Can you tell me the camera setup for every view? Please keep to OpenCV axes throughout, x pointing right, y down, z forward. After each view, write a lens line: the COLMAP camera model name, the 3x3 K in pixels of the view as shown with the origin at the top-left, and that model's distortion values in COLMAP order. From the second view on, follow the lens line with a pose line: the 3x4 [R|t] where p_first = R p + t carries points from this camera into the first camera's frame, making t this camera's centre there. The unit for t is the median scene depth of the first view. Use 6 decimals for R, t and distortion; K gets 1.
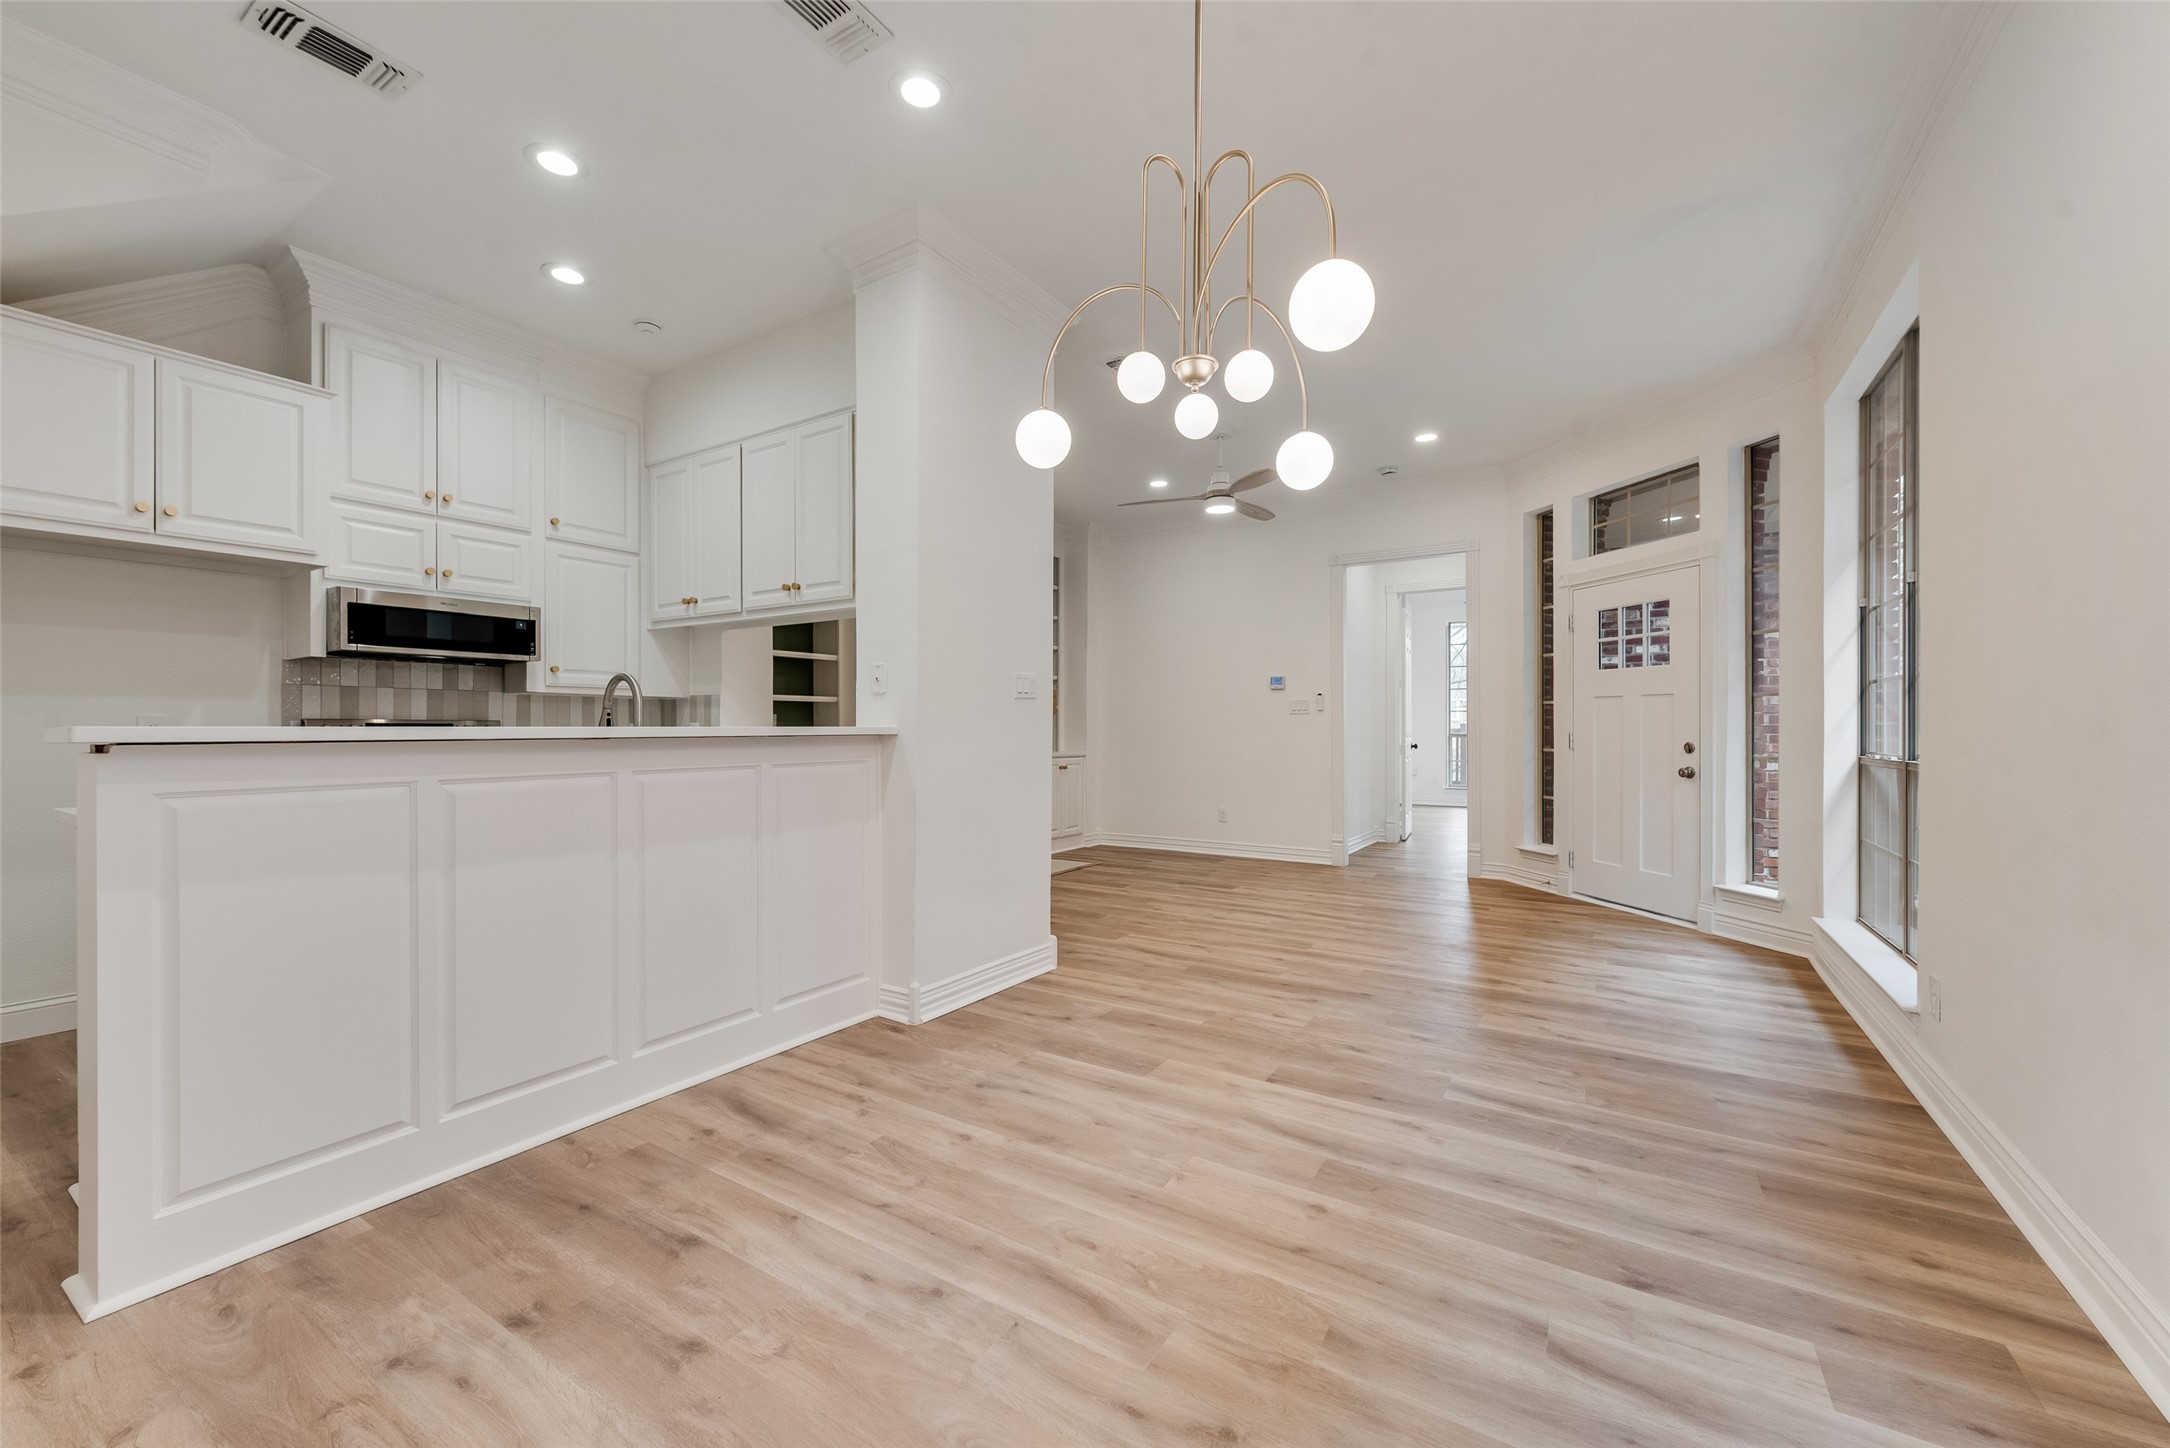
lens RADIAL K [[838.5, 0, 1078.8], [0, 838.5, 727.4], [0, 0, 1]] dist [0.000439, -0.000125]
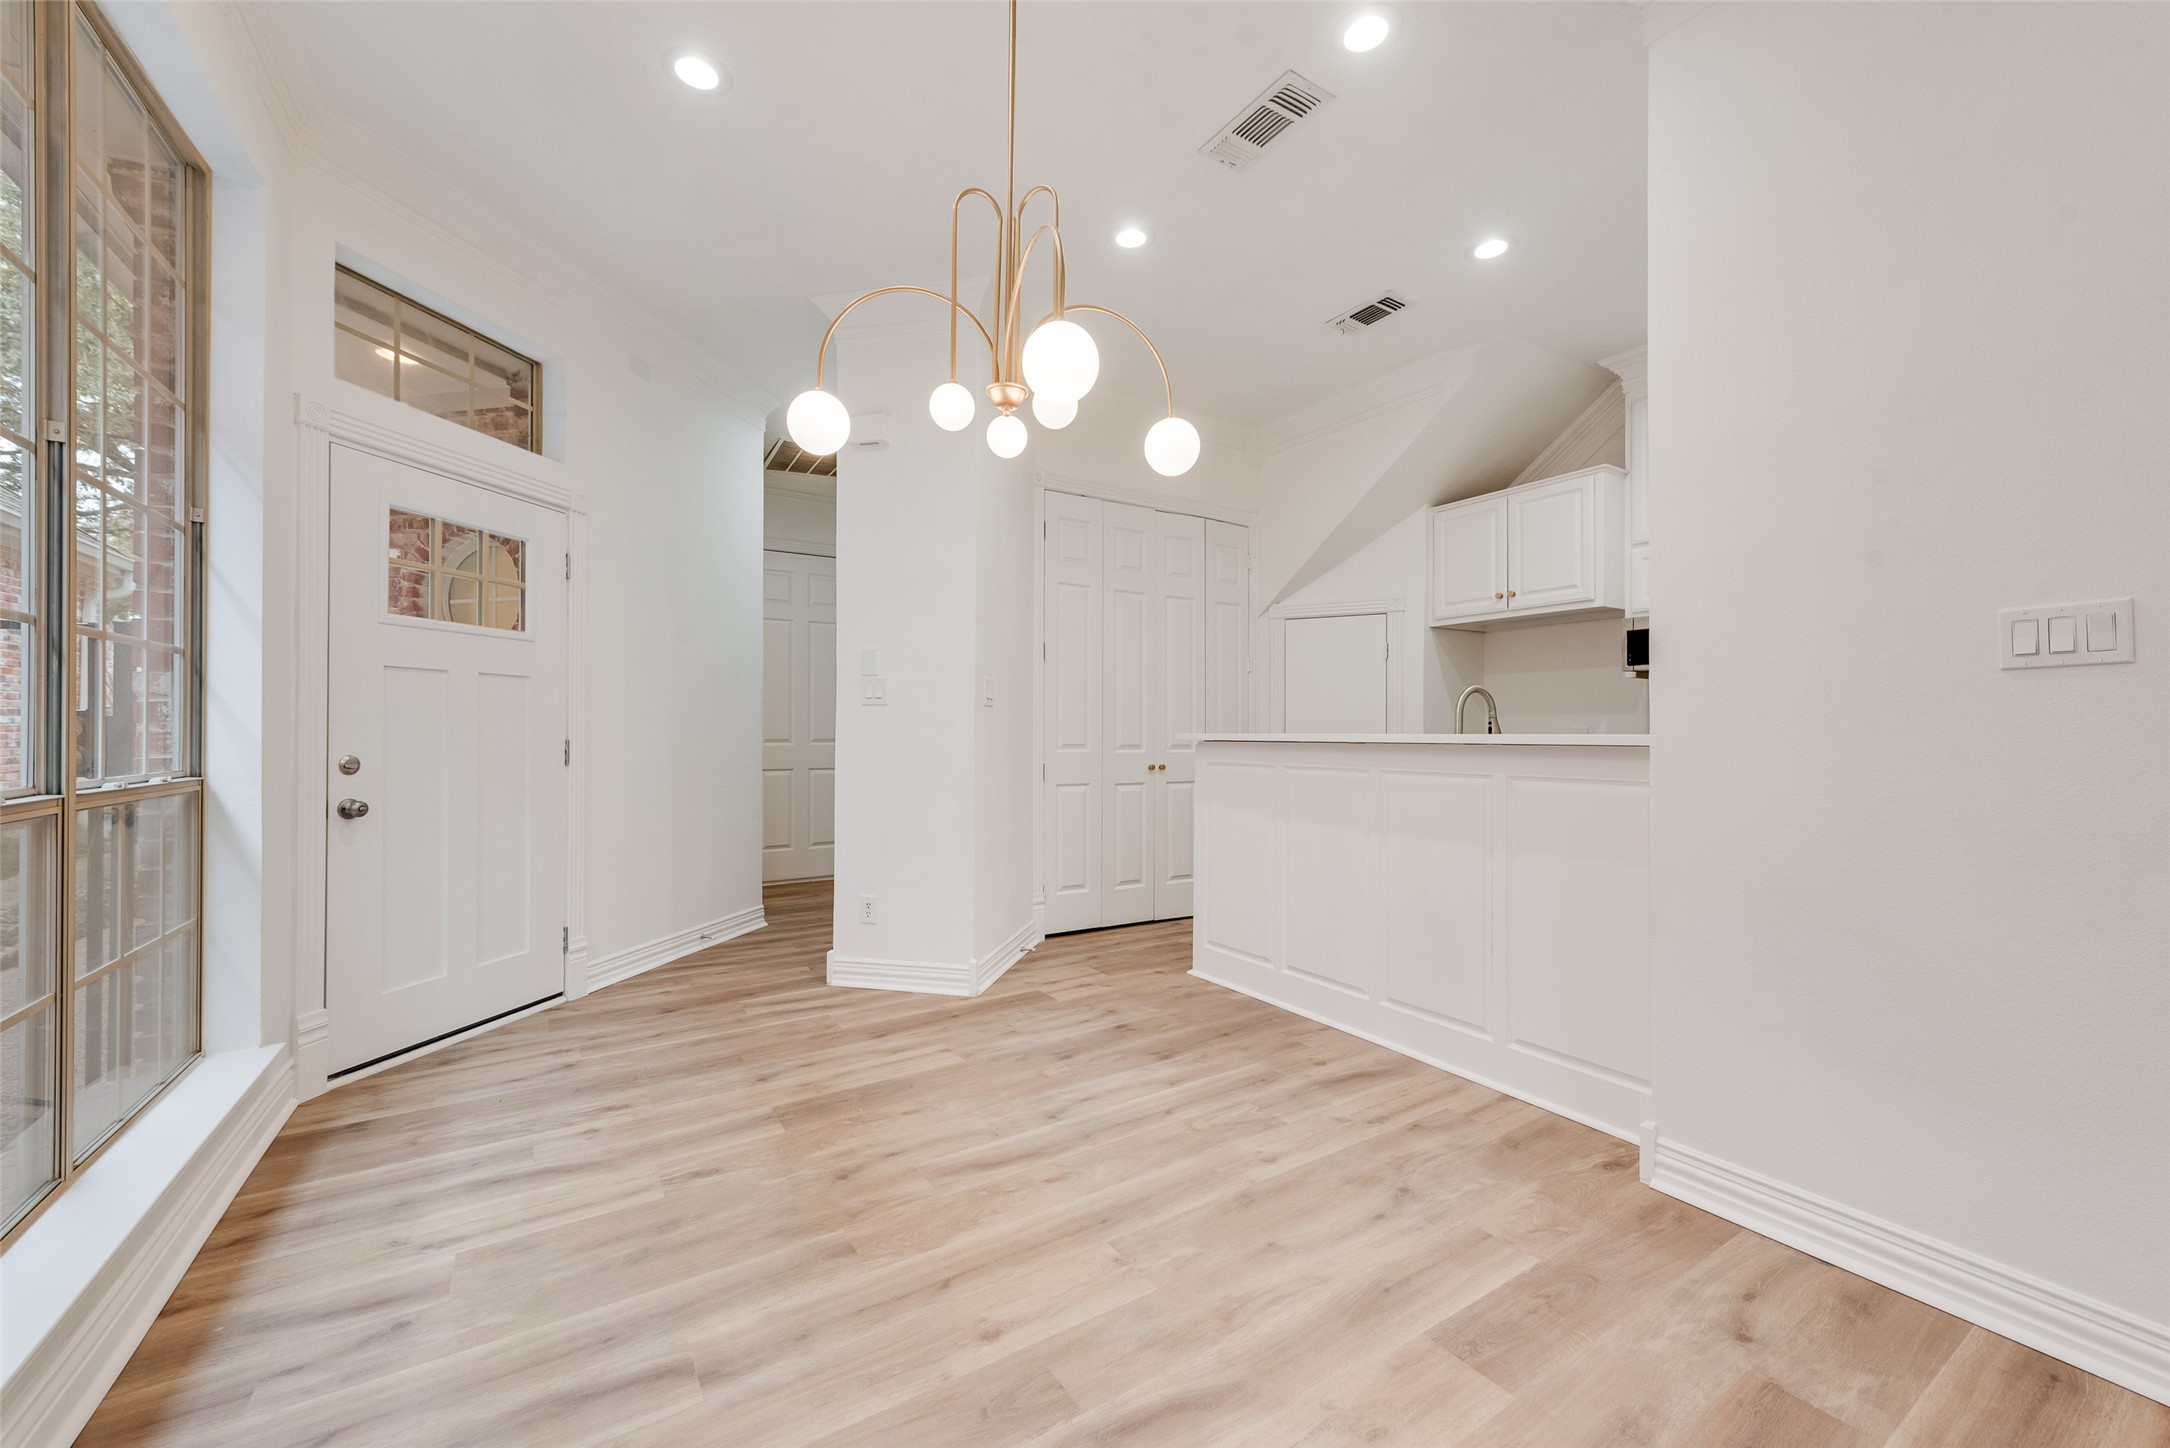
lens RADIAL K [[848.8, 0, 1076.8], [0, 848.8, 723.5], [0, 0, 1]] dist [0.013018, -0.005500]
pose [[-0.425120, -0.010448, -0.905077, 0.945403], [-0.004786, 0.999945, -0.009295, -0.002936], [0.905124, 0.000381, -0.425147, 1.351047]]
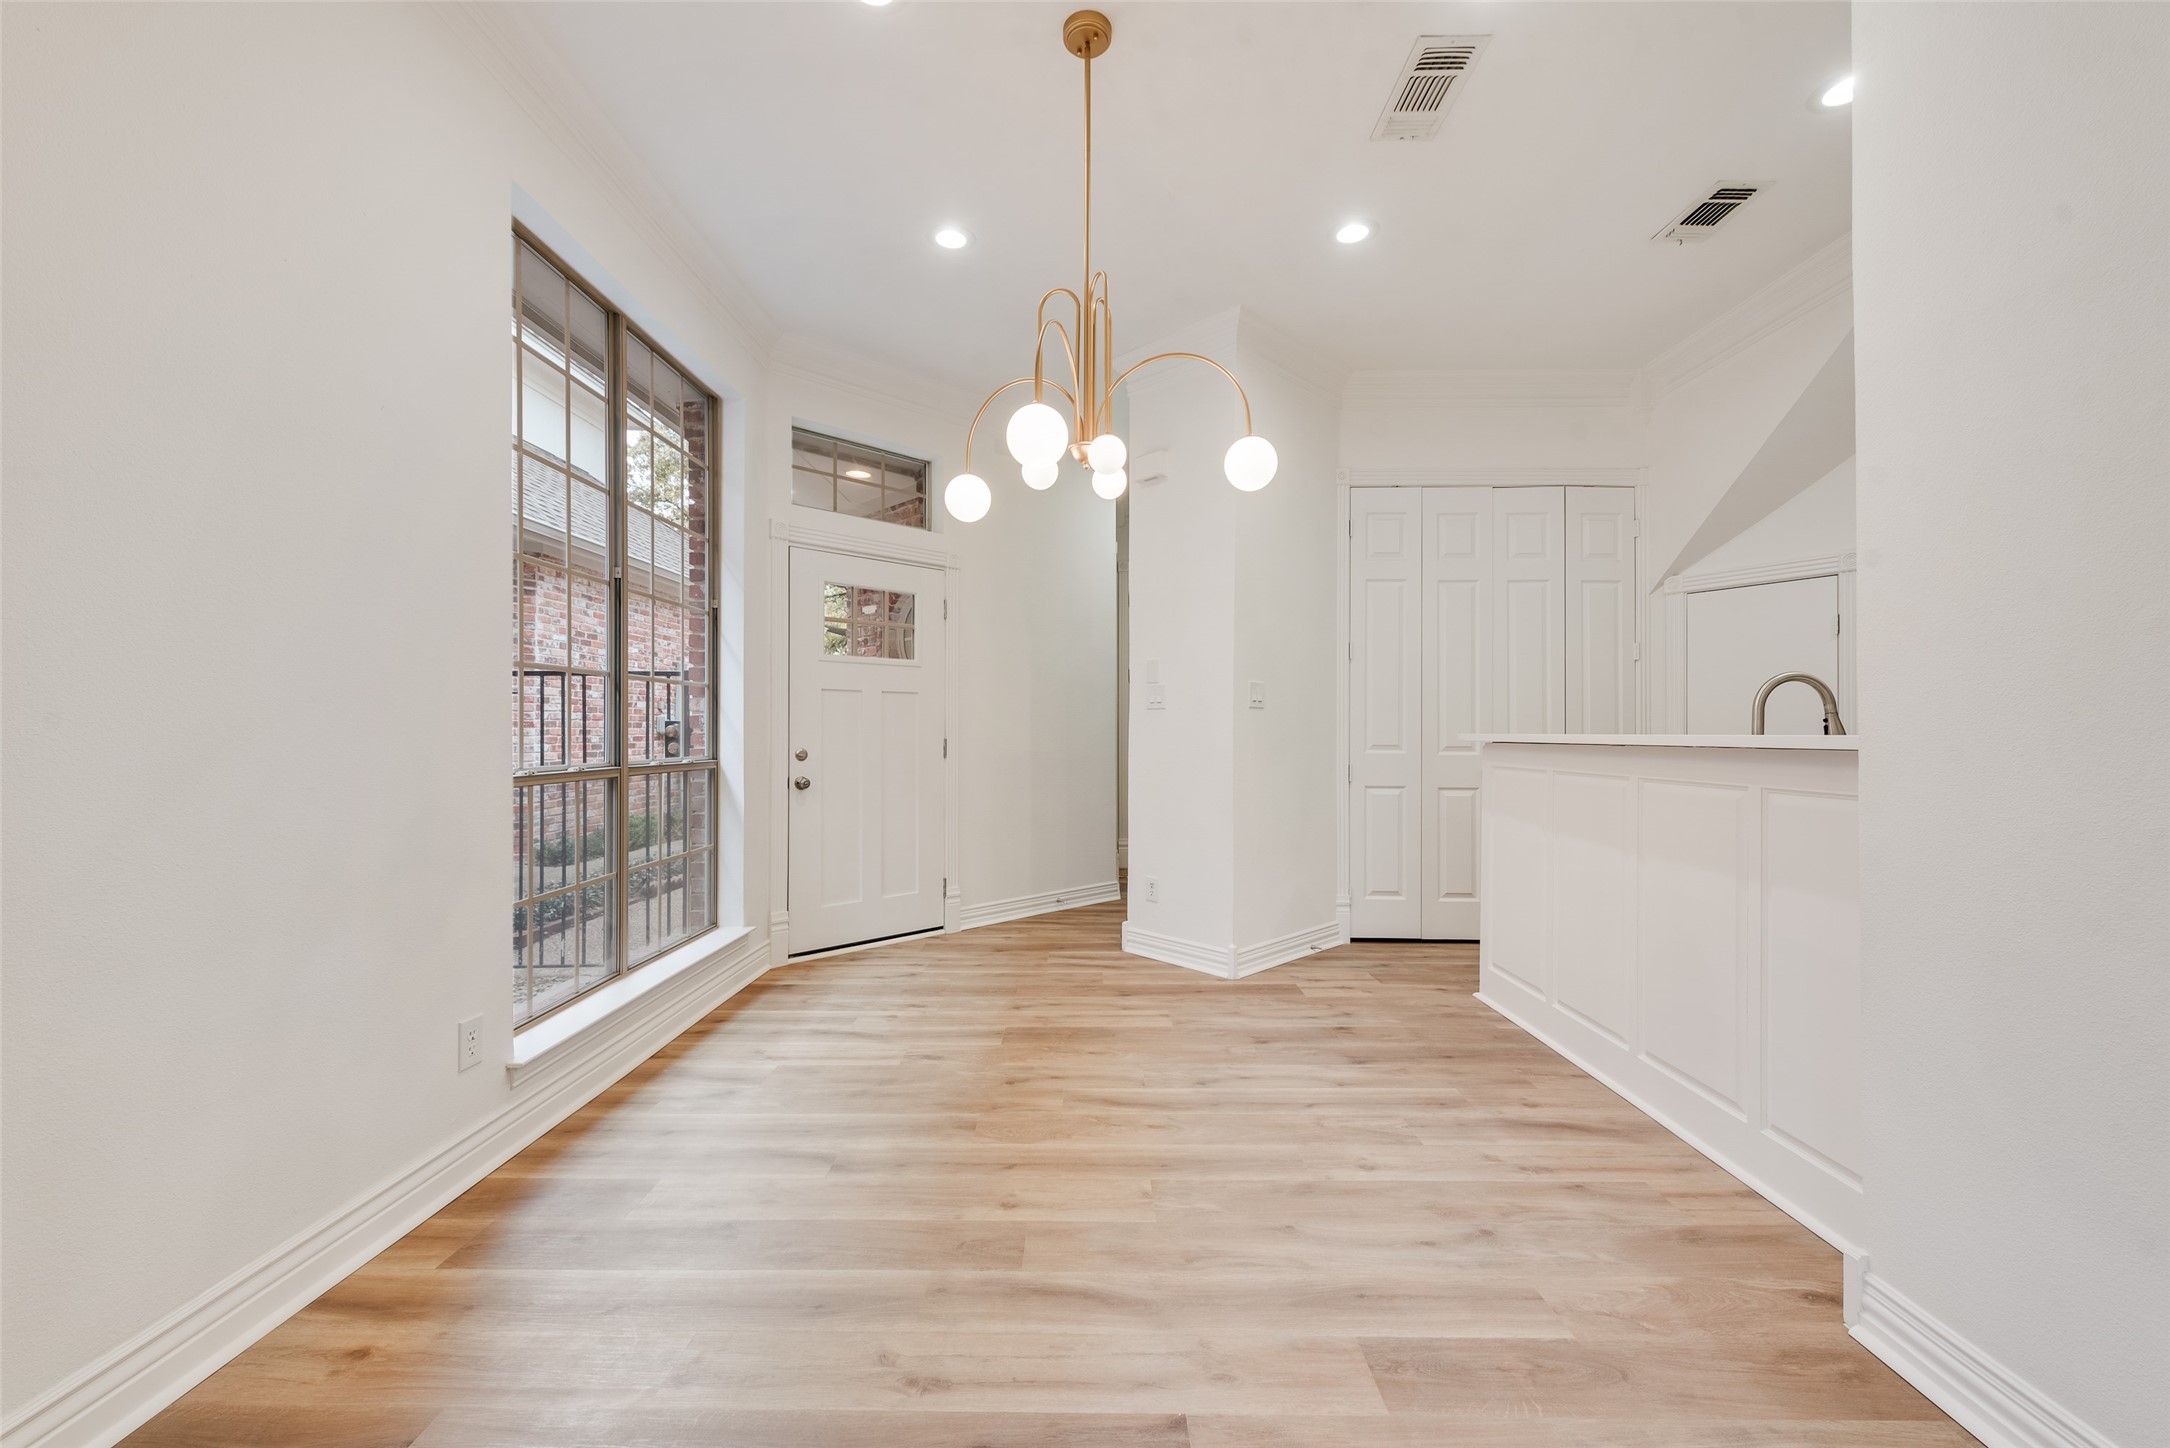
lens RADIAL K [[848.8, 0, 1076.8], [0, 848.8, 723.5], [0, 0, 1]] dist [0.013018, -0.005500]
pose [[-0.851916, -0.006112, -0.523643, 0.725441], [-0.002454, 0.999968, -0.007679, -0.005864], [0.523673, -0.005257, -0.851903, 1.836612]]
